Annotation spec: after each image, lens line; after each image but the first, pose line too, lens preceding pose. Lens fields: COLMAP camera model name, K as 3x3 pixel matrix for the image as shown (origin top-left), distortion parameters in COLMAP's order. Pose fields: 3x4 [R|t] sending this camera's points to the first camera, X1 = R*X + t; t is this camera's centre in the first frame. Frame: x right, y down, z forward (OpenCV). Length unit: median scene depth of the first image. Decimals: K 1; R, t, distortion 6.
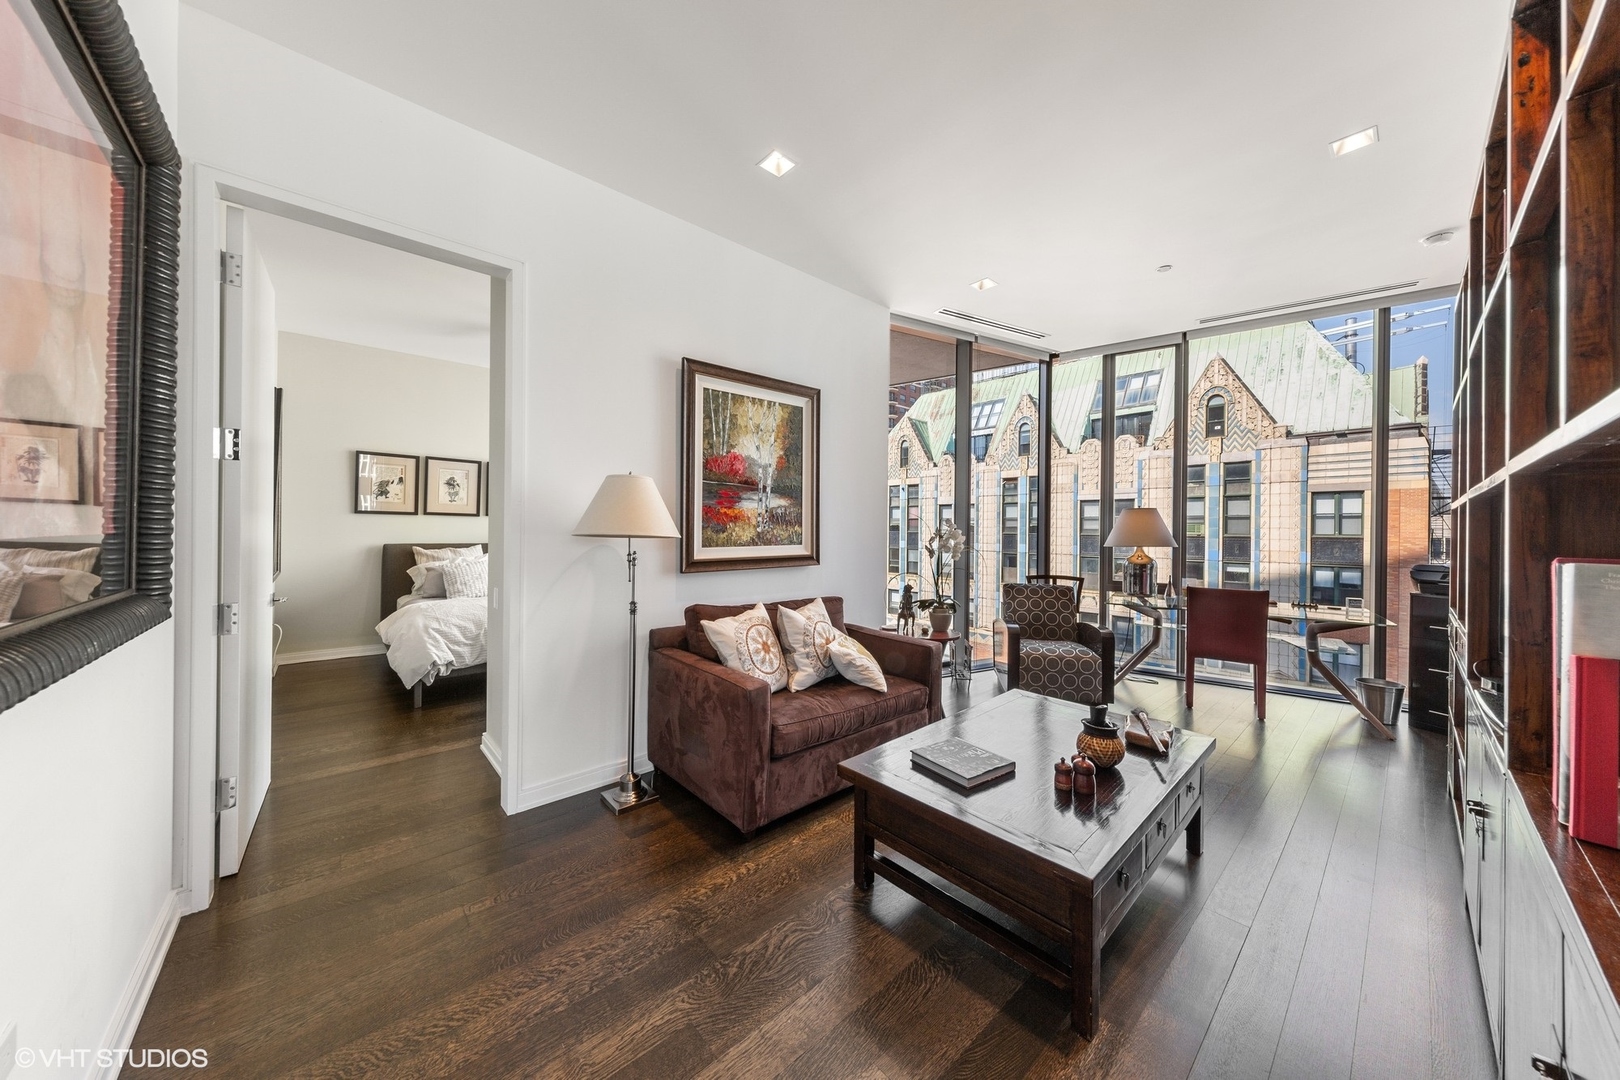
lens RADIAL K [[545.7, 0, 805.5], [0, 545.7, 530.6], [0, 0, 1]] dist [0.015474, -0.000146]
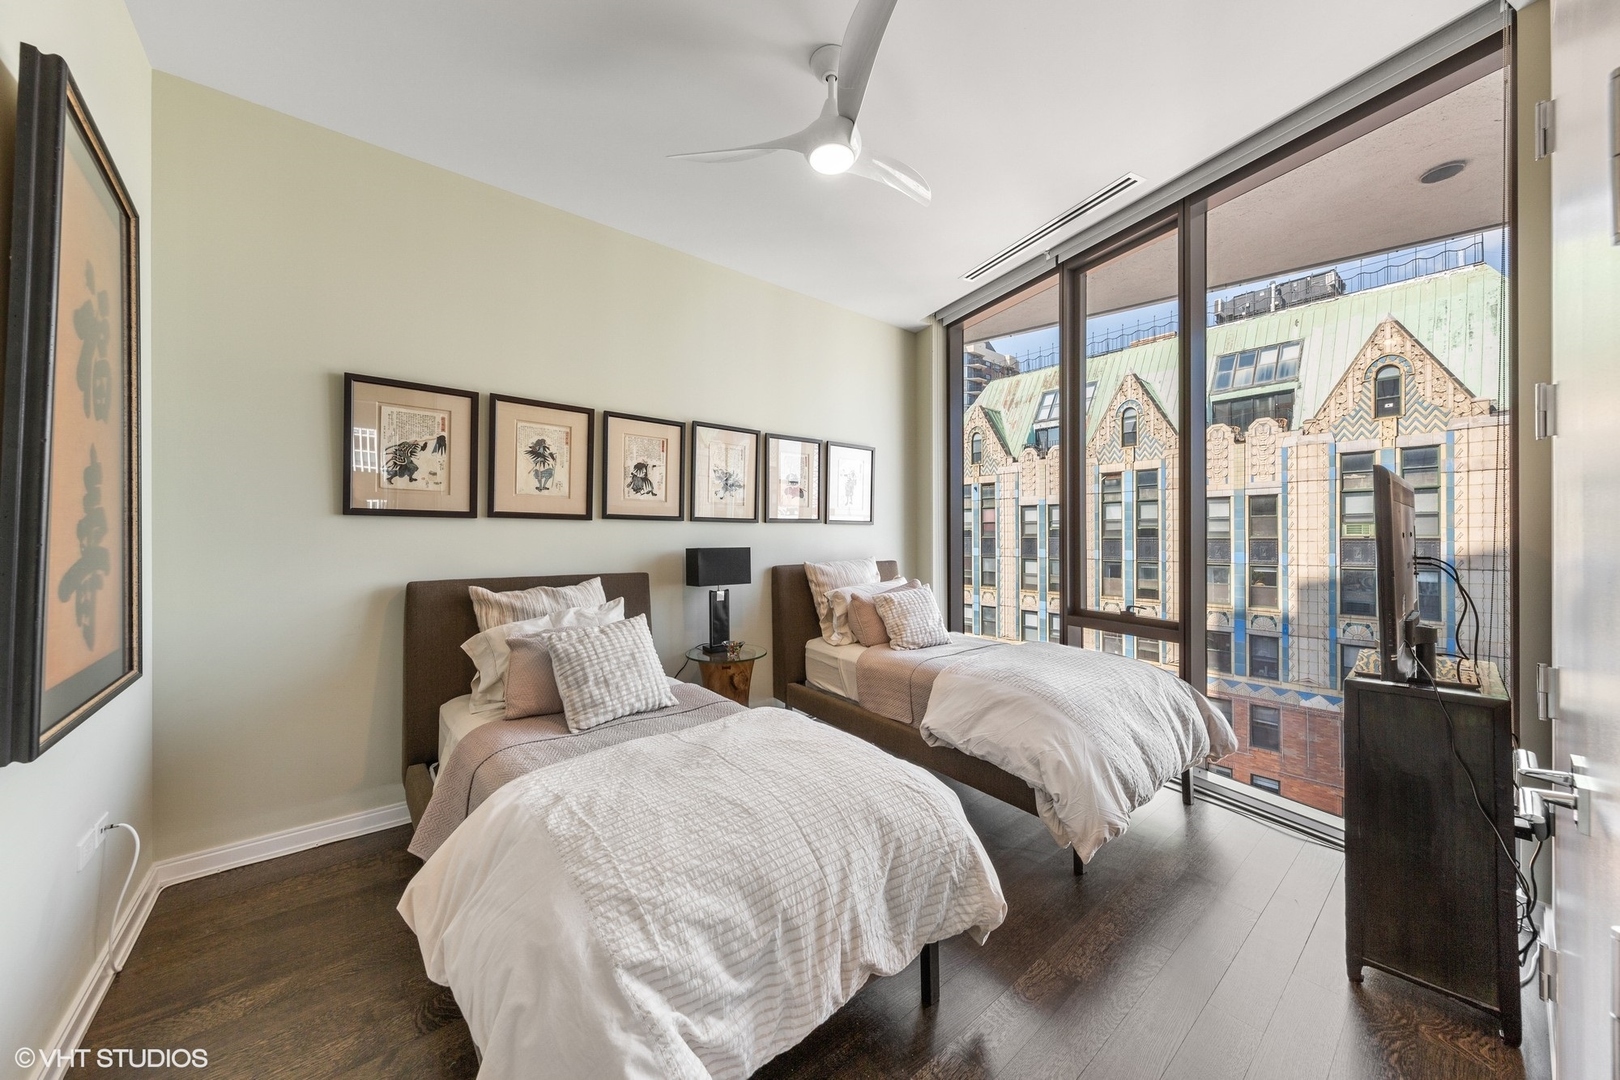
lens RADIAL K [[582.7, 0, 817.1], [0, 582.7, 537.9], [0, 0, 1]] dist [0.009899, -0.000069]
pose [[0.999553, -0.013264, -0.026789, -0.084682], [0.013278, 0.999912, 0.000369, -0.001607], [0.026782, -0.000725, 0.999641, 0.107403]]
